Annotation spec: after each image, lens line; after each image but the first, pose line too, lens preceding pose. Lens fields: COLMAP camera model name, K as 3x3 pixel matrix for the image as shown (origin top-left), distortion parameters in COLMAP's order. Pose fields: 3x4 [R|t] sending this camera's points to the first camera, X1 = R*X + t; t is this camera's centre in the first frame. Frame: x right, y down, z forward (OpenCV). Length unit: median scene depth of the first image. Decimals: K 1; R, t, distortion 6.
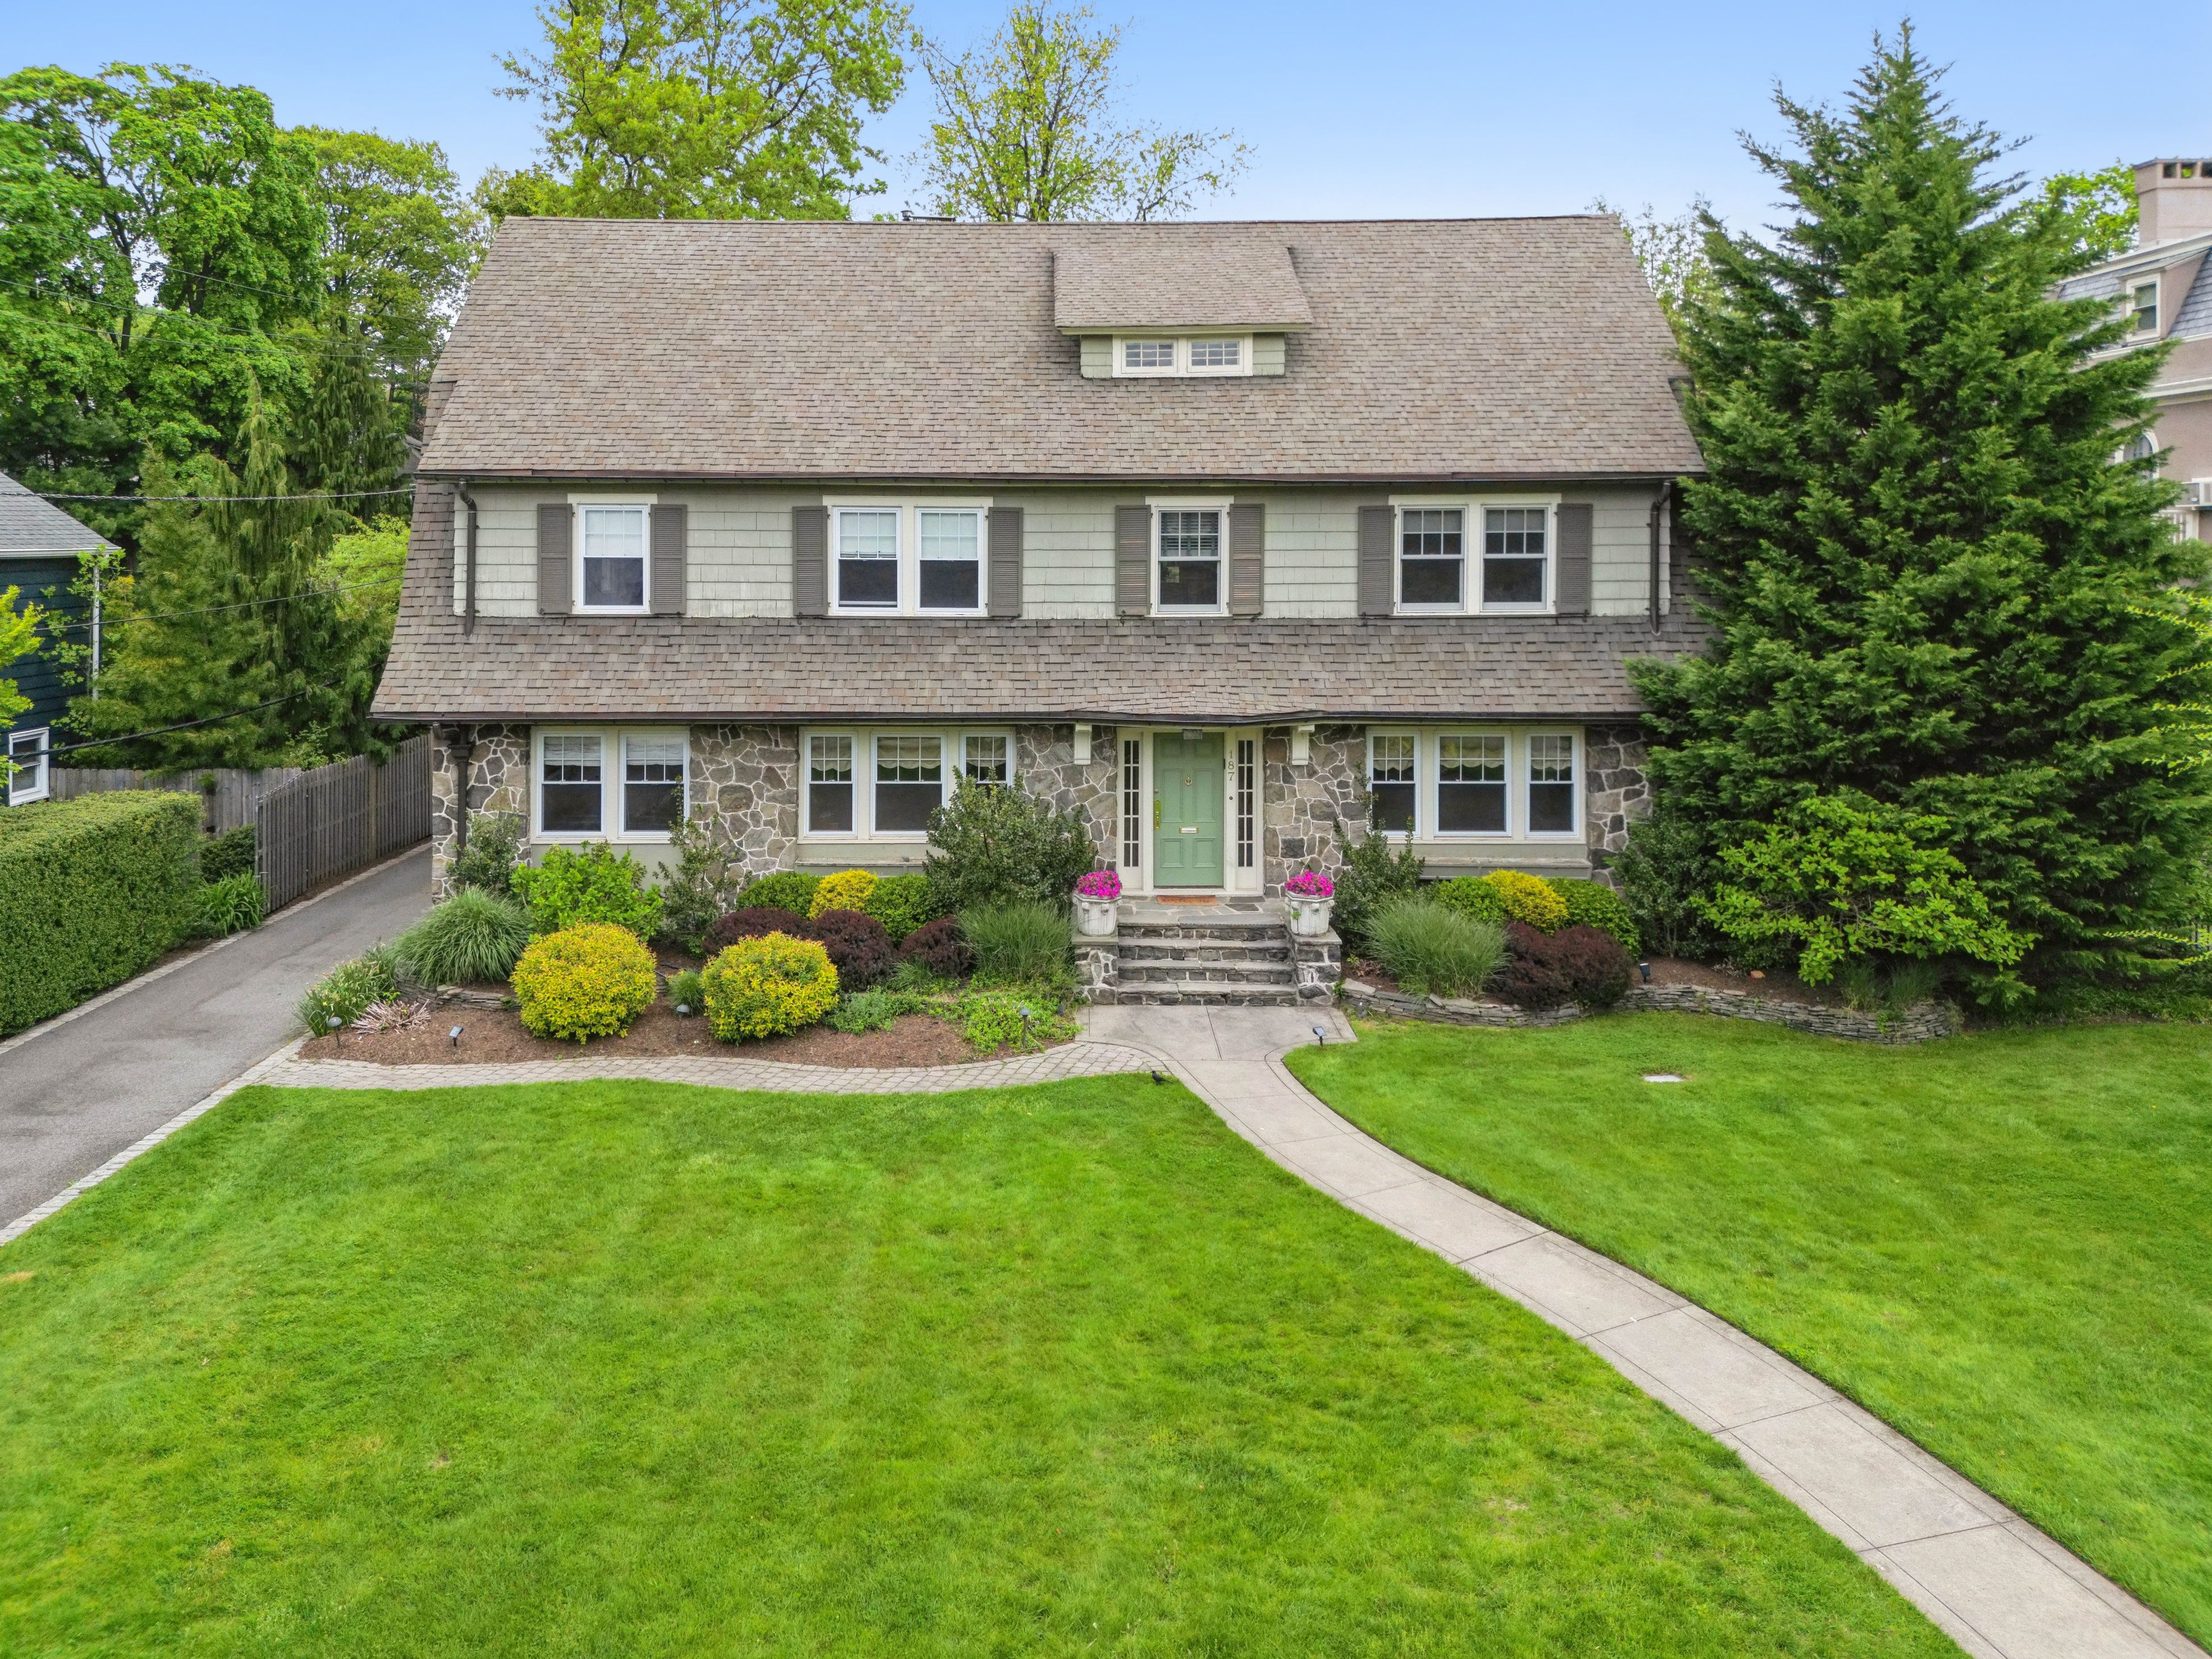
lens RADIAL K [[1626.5, 0, 1047.6], [0, 1626.5, 556.1], [0, 0, 1]] dist [0.011323, 0.002352]
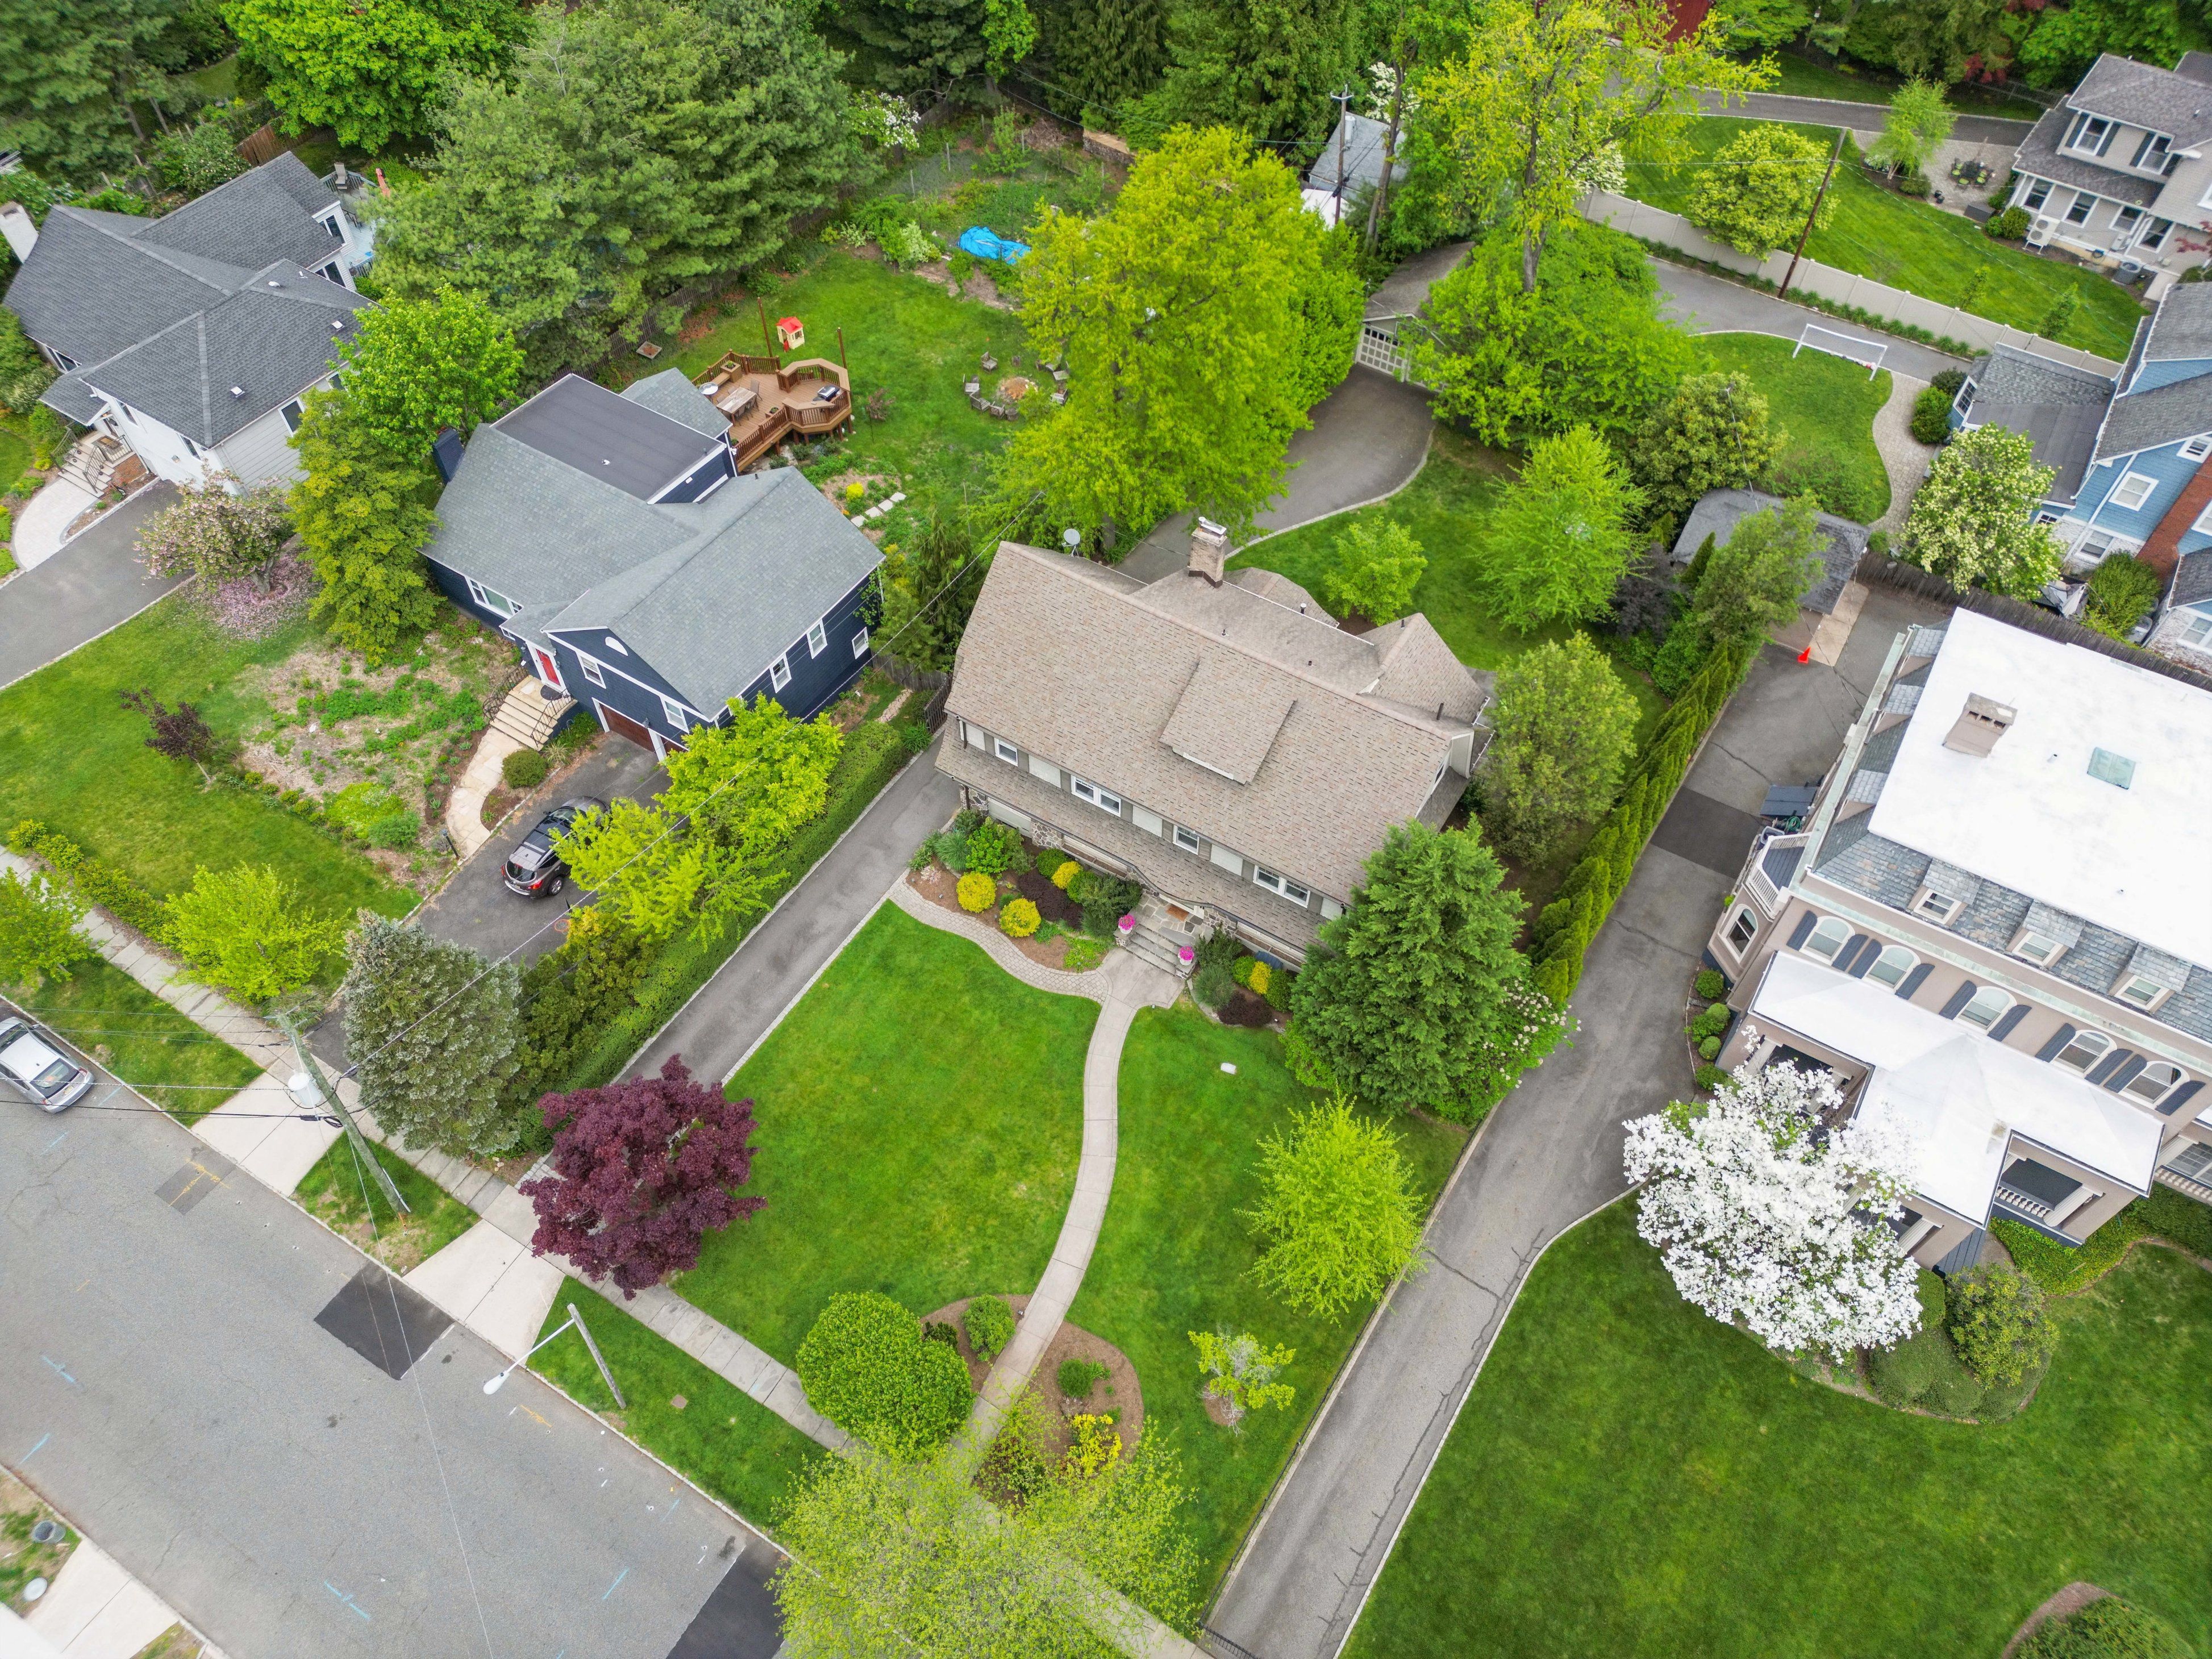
lens RADIAL K [[1558.6, 0, 1108.6], [0, 1558.6, 819.3], [0, 0, 1]] dist [0.091061, -0.073698]
pose [[0.853586, 0.413321, -0.317107, 0.773584], [-0.005357, 0.615639, 0.788010, -2.019343], [0.520925, -0.670936, 0.527714, -0.391018]]
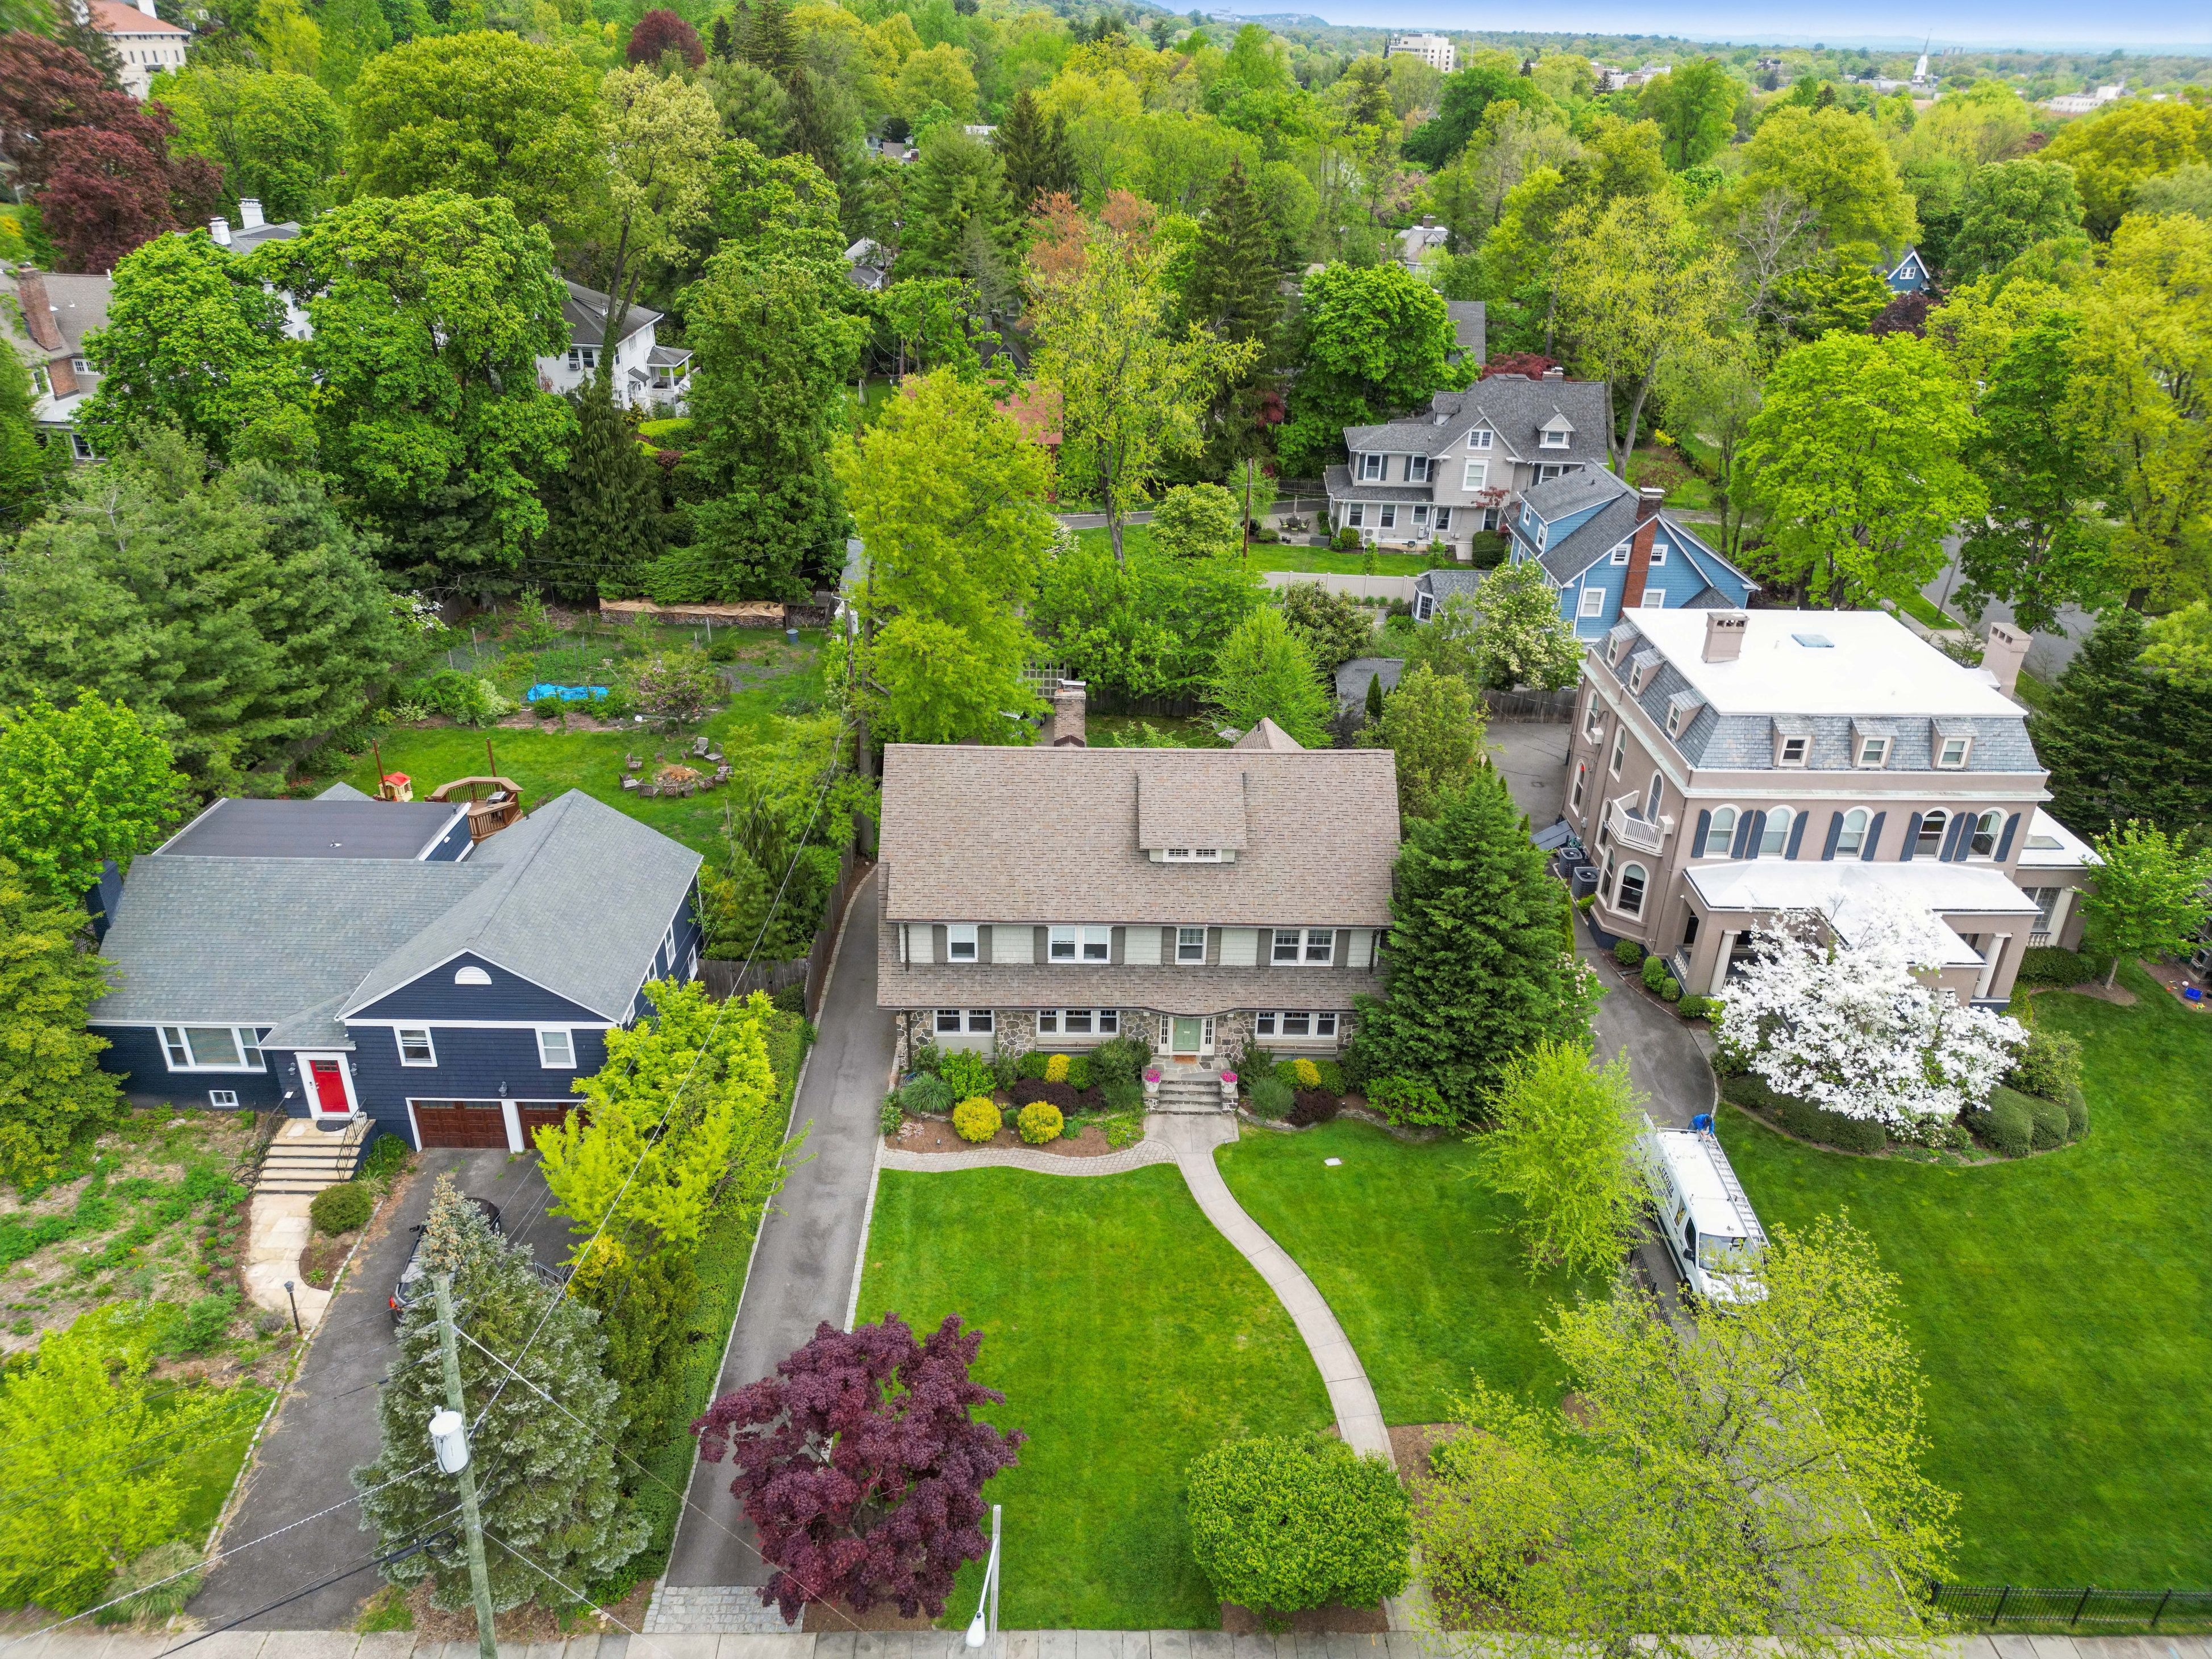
lens RADIAL K [[1558.6, 0, 1108.6], [0, 1558.6, 819.3], [0, 0, 1]] dist [0.091061, -0.073698]
pose [[0.999536, 0.006764, 0.029700, -0.114837], [-0.019409, 0.892905, 0.449827, -1.265602], [-0.023476, -0.450195, 0.892622, -1.079059]]
